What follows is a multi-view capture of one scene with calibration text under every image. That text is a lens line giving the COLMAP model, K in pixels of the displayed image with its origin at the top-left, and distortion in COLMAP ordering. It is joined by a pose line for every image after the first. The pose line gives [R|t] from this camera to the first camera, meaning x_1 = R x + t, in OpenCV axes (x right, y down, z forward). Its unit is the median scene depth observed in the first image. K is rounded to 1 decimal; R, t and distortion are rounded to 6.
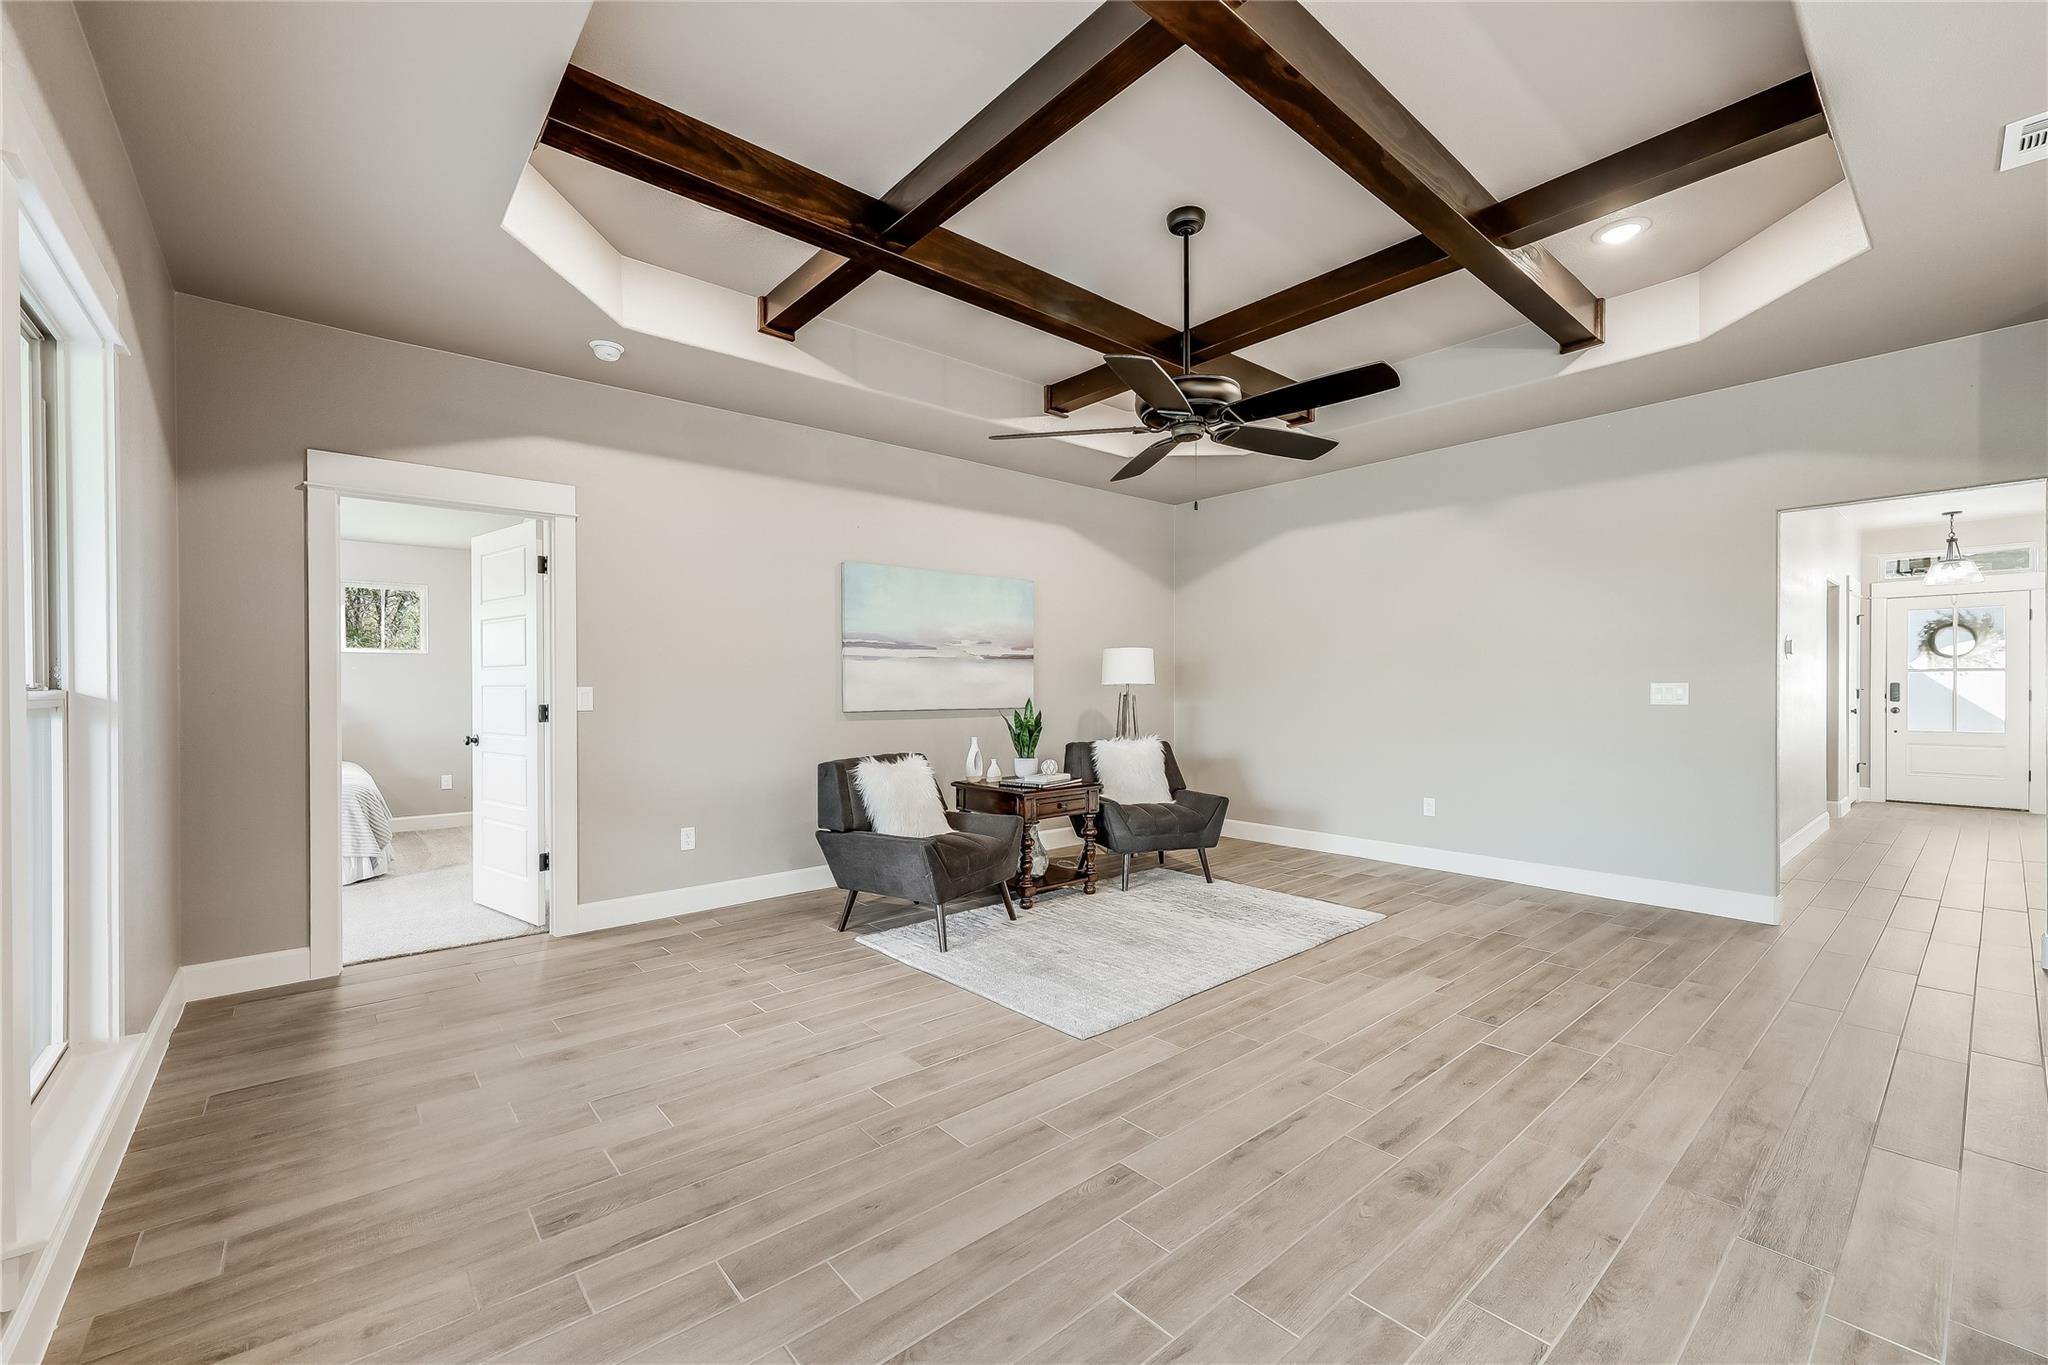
lens RADIAL K [[834.3, 0, 1021.8], [0, 834.3, 690.4], [0, 0, 1]] dist [-0.002786, -0.000032]
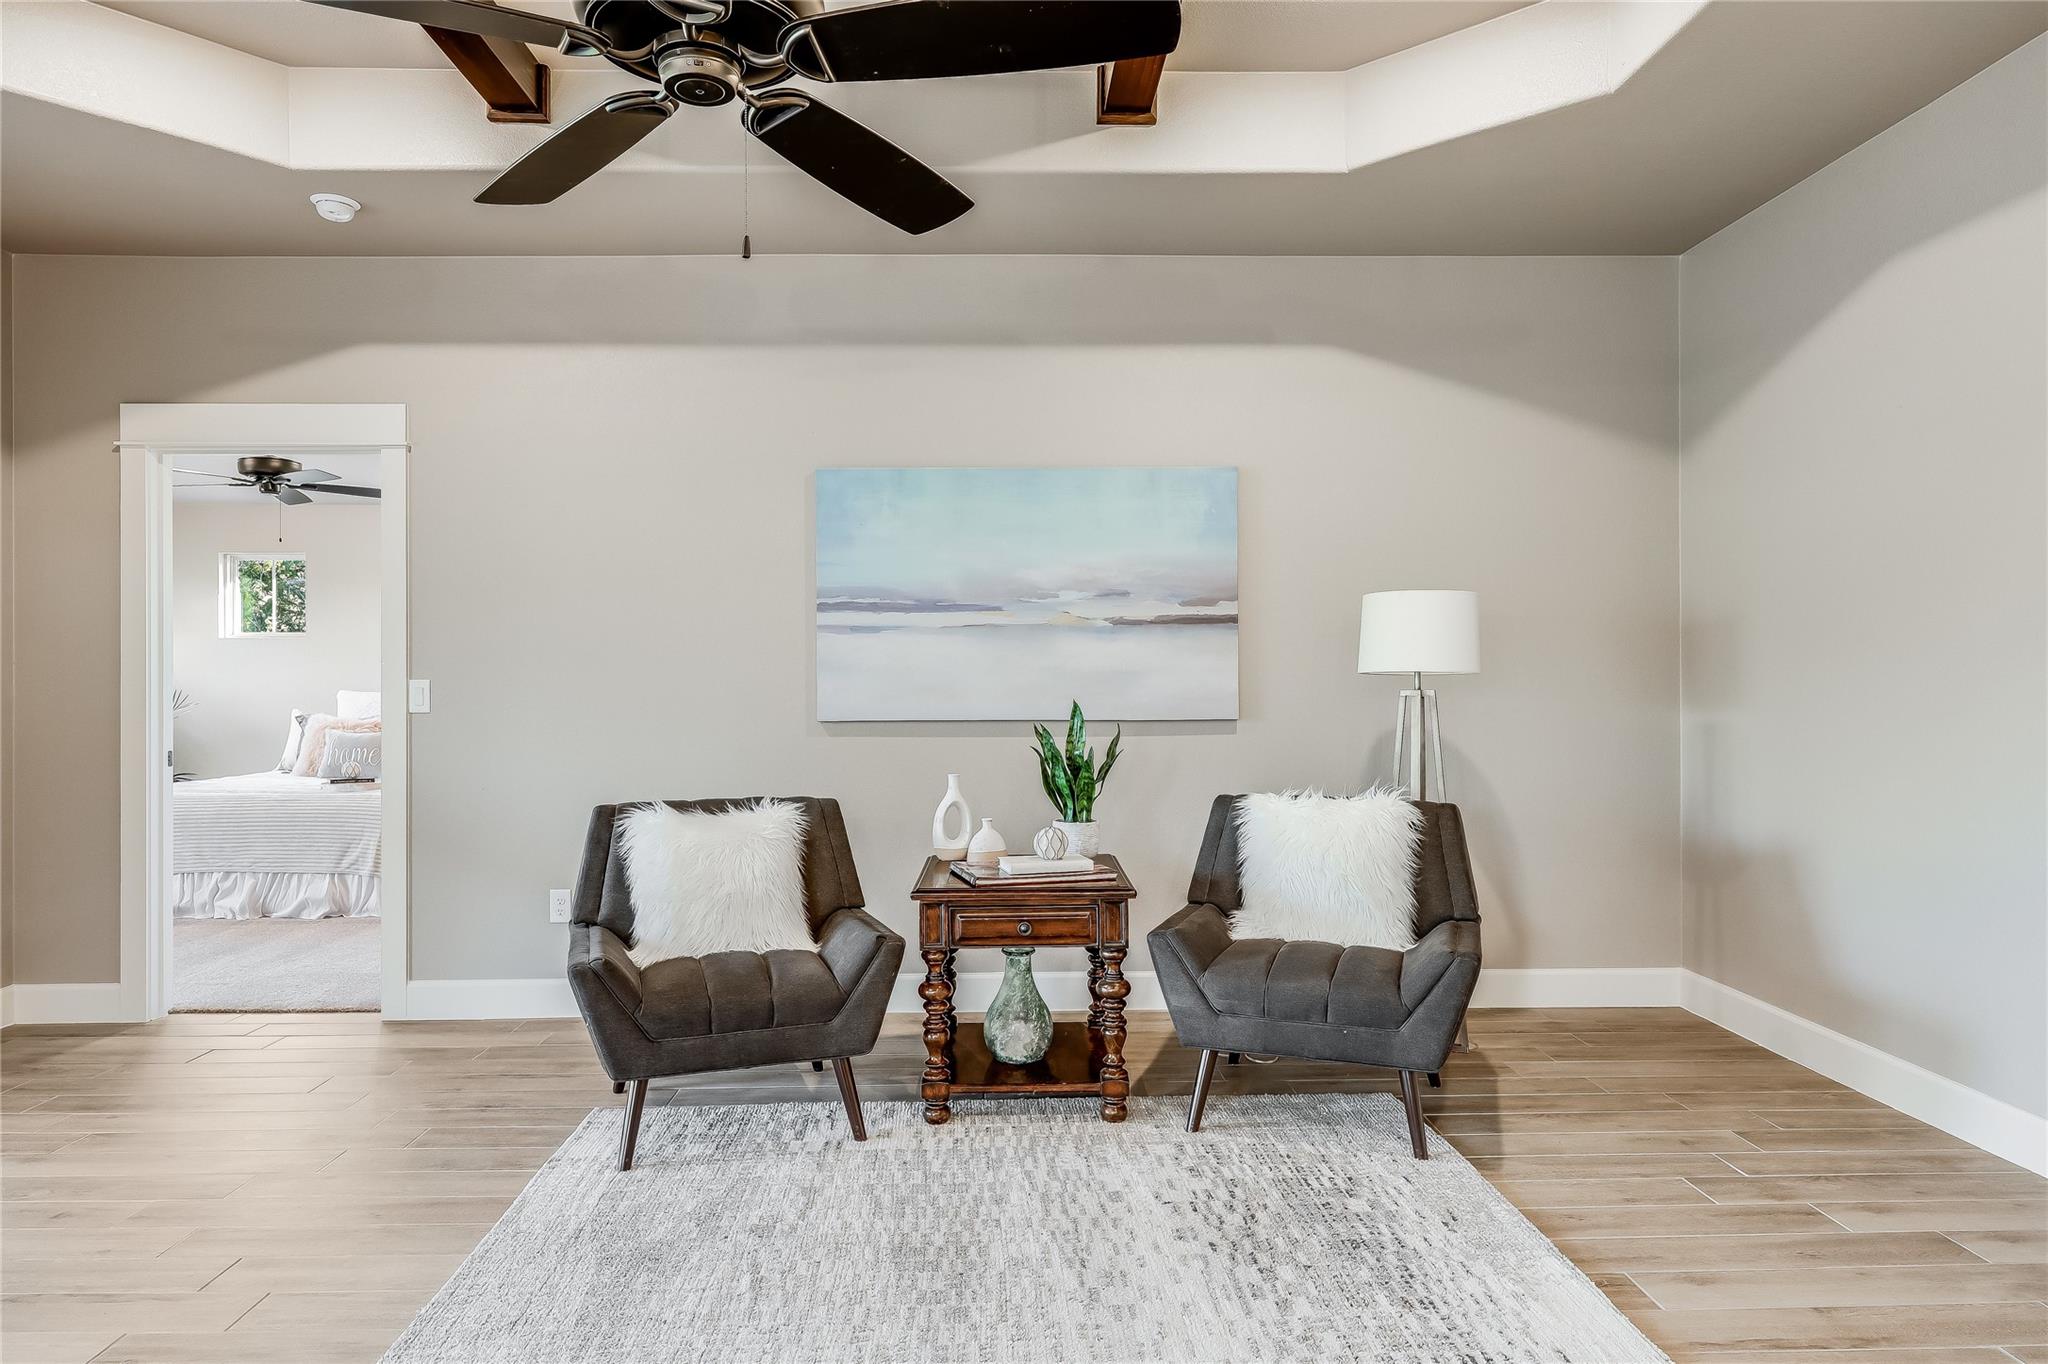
lens RADIAL K [[1272.0, 0, 1021.7], [0, 1272.0, 677.1], [0, 0, 1]] dist [-0.004322, -0.001724]
pose [[0.774684, 0.000946, -0.632347, 0.504798], [-0.001014, 0.999999, 0.000253, -0.006495], [0.632347, 0.000445, 0.774685, 0.419752]]
